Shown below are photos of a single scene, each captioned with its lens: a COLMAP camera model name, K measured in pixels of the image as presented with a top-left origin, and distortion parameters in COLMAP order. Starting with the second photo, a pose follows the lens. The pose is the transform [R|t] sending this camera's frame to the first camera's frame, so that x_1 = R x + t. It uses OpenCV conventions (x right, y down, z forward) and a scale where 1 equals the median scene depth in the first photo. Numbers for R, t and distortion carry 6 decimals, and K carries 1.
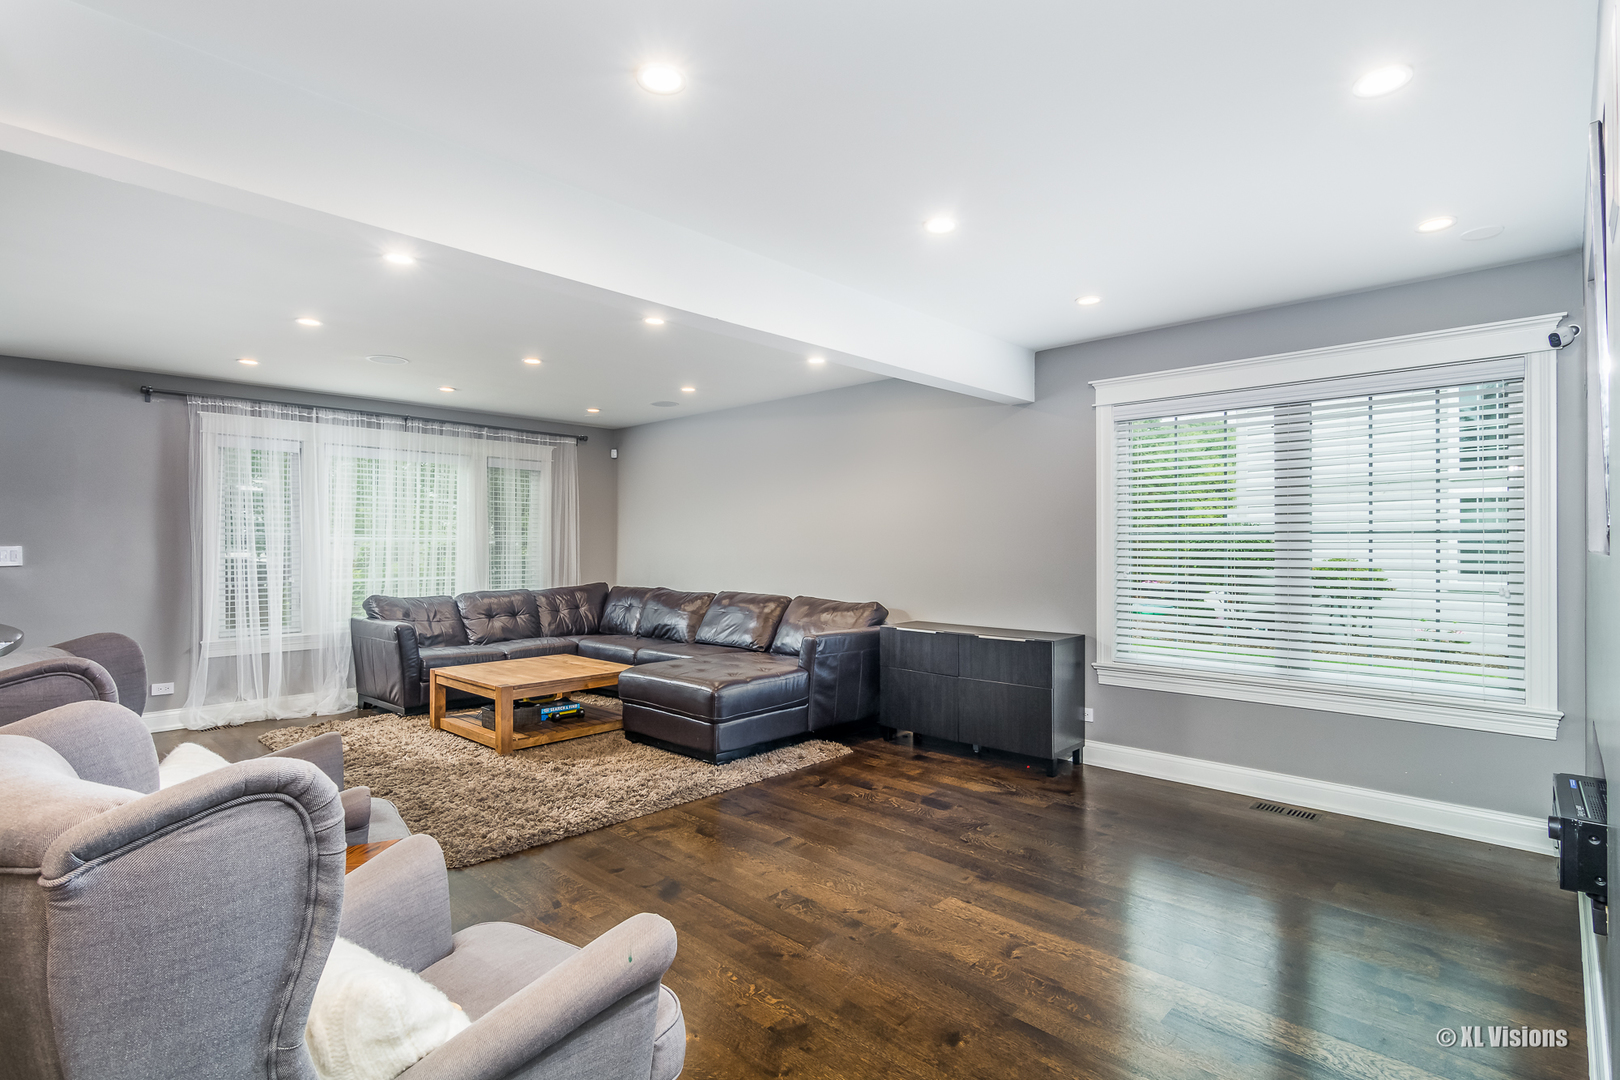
lens RADIAL K [[792.9, 0, 817.7], [0, 792.9, 543.6], [0, 0, 1]] dist [-0.004273, -0.000222]
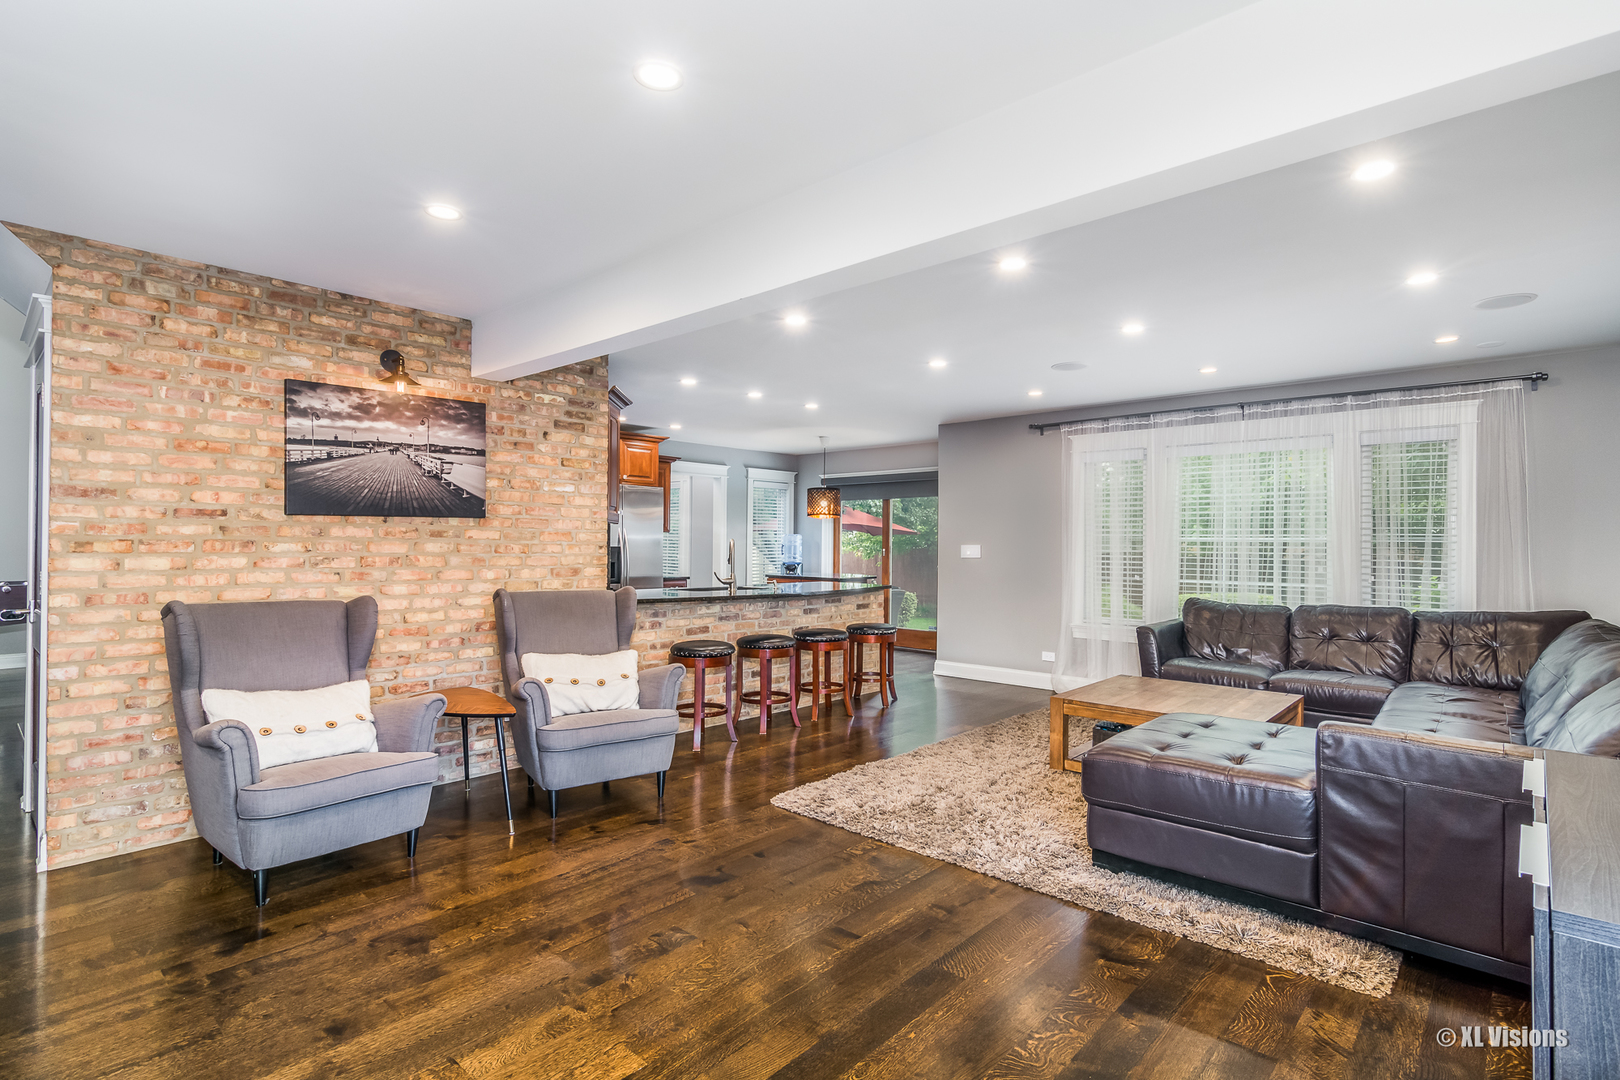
lens RADIAL K [[792.9, 0, 820.8], [0, 792.9, 536.6], [0, 0, 1]] dist [-0.004273, -0.000222]
pose [[0.015598, -0.008365, -0.999843, 0.443122], [-0.004148, 0.999956, -0.008430, 0.001334], [0.999870, 0.004279, 0.015563, 0.594023]]
